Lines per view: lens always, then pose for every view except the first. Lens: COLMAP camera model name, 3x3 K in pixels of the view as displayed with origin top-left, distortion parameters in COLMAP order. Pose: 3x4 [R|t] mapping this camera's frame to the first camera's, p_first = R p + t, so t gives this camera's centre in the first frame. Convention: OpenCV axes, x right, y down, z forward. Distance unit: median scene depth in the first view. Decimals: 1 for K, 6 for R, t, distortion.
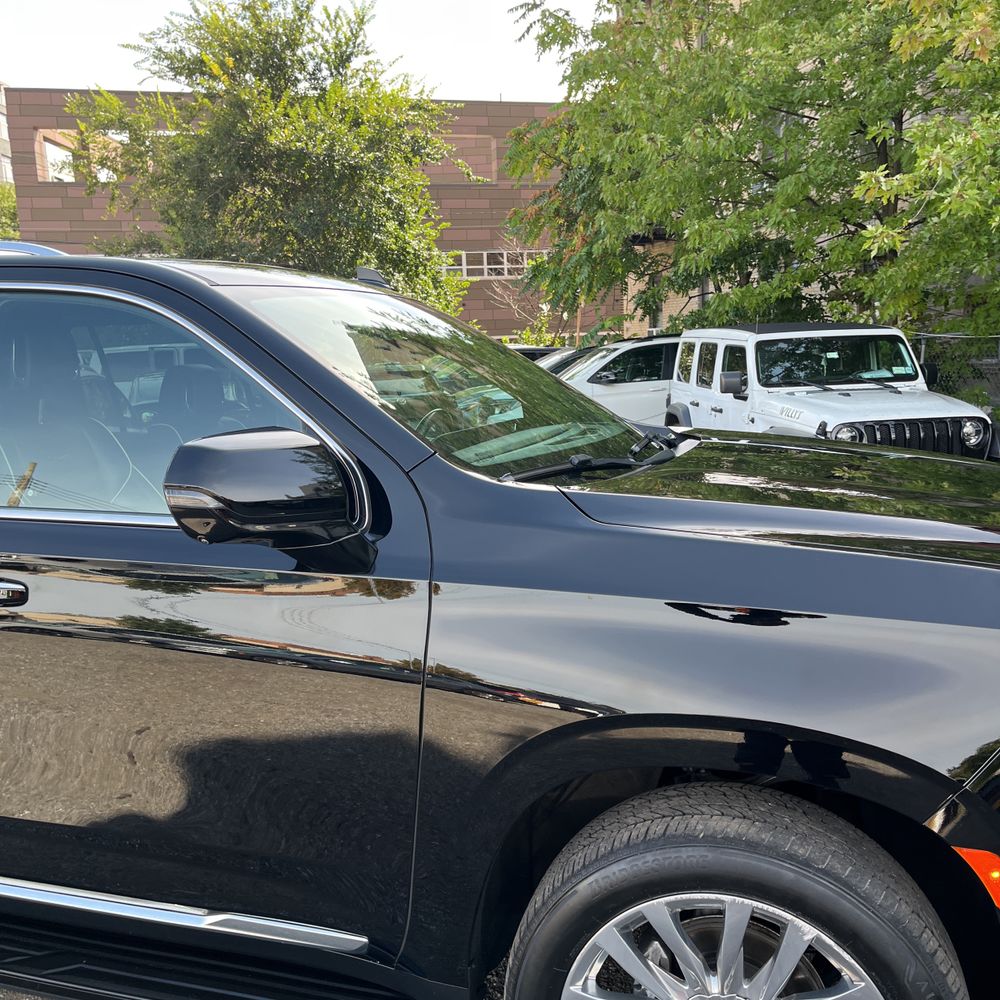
lens RADIAL K [[1015.2, 0, 500.0], [0, 1015.2, 500.0], [0, 0, 1]] dist [0.015192, -0.008927]
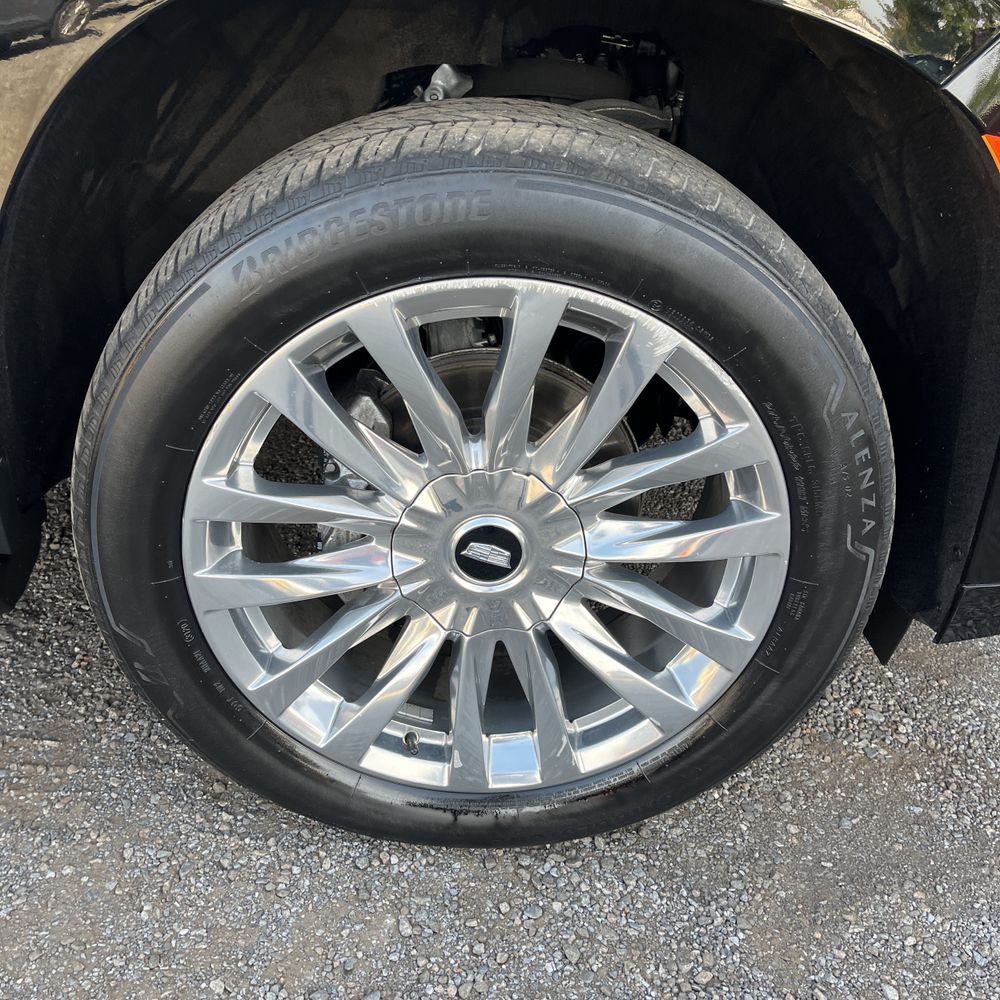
lens RADIAL K [[1007.4, 0, 503.7], [0, 1007.4, 499.1], [0, 0, 1]] dist [0.070197, -0.088282]
pose [[0.939524, -0.066254, 0.336013, 0.039134], [-0.066065, 0.927622, 0.367631, 0.290306], [-0.336050, -0.367597, 0.867146, 0.503458]]
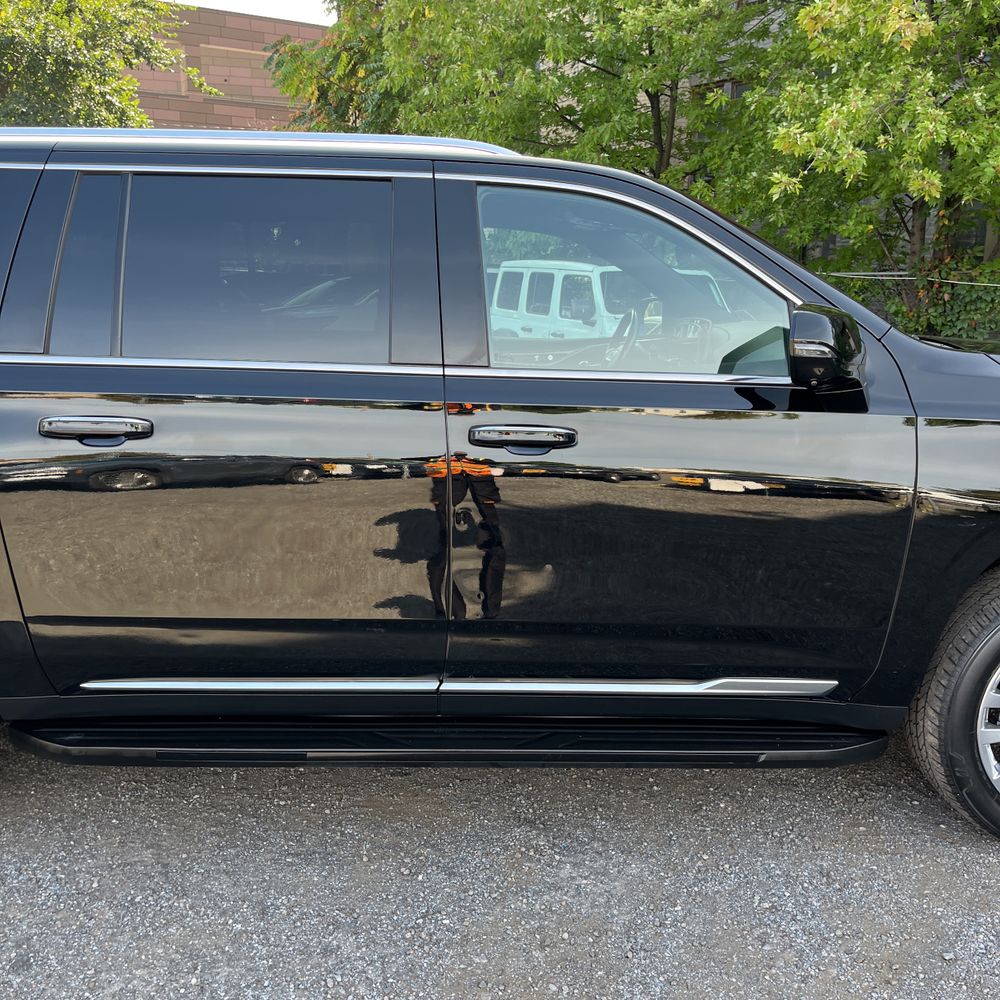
lens RADIAL K [[1007.4, 0, 503.7], [0, 1007.4, 499.1], [0, 0, 1]] dist [0.070197, -0.088282]
pose [[0.944623, -0.031206, 0.326669, -1.068599], [0.010749, 0.997877, 0.064241, 0.097876], [-0.327980, -0.057172, 0.942953, -0.140866]]
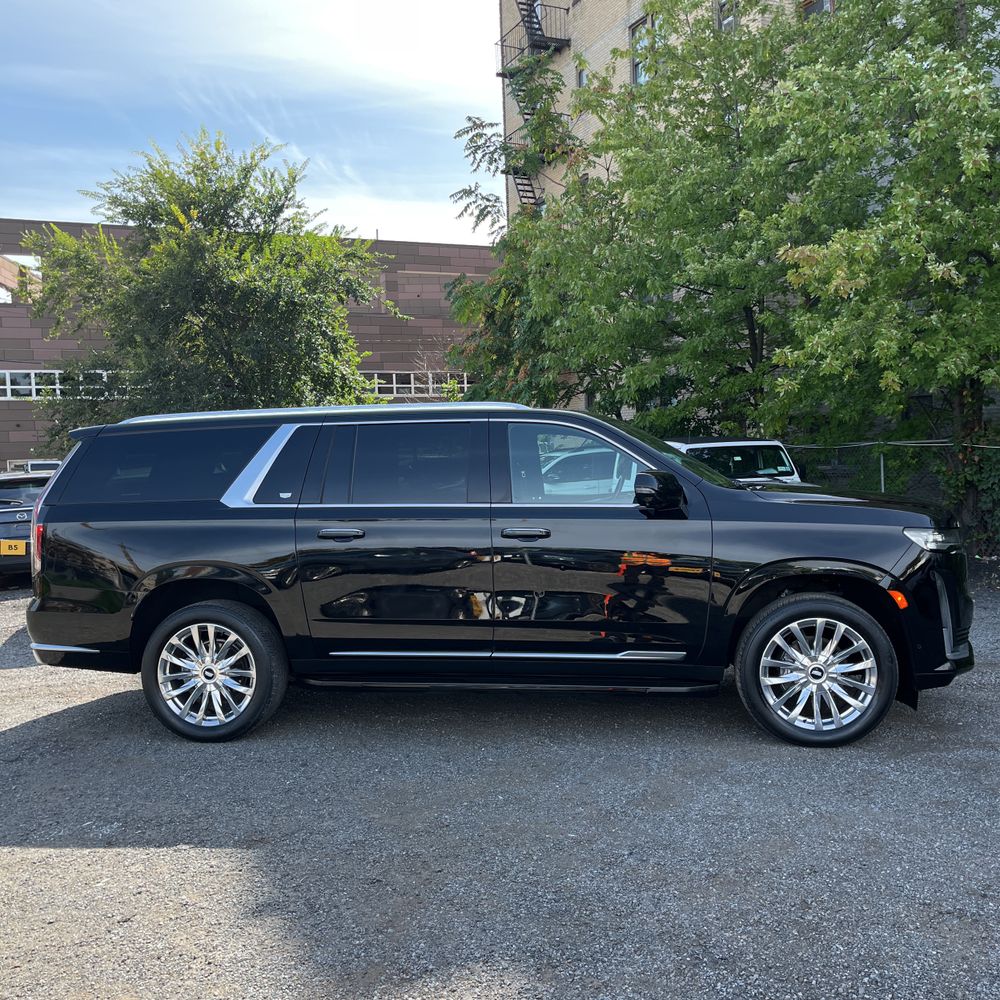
lens RADIAL K [[1007.4, 0, 503.7], [0, 1007.4, 499.1], [0, 0, 1]] dist [0.070197, -0.088282]
pose [[0.987843, -0.005771, 0.155349, -1.123199], [0.023111, 0.993658, -0.110047, 0.328042], [-0.153728, 0.112300, 0.981711, -1.802332]]
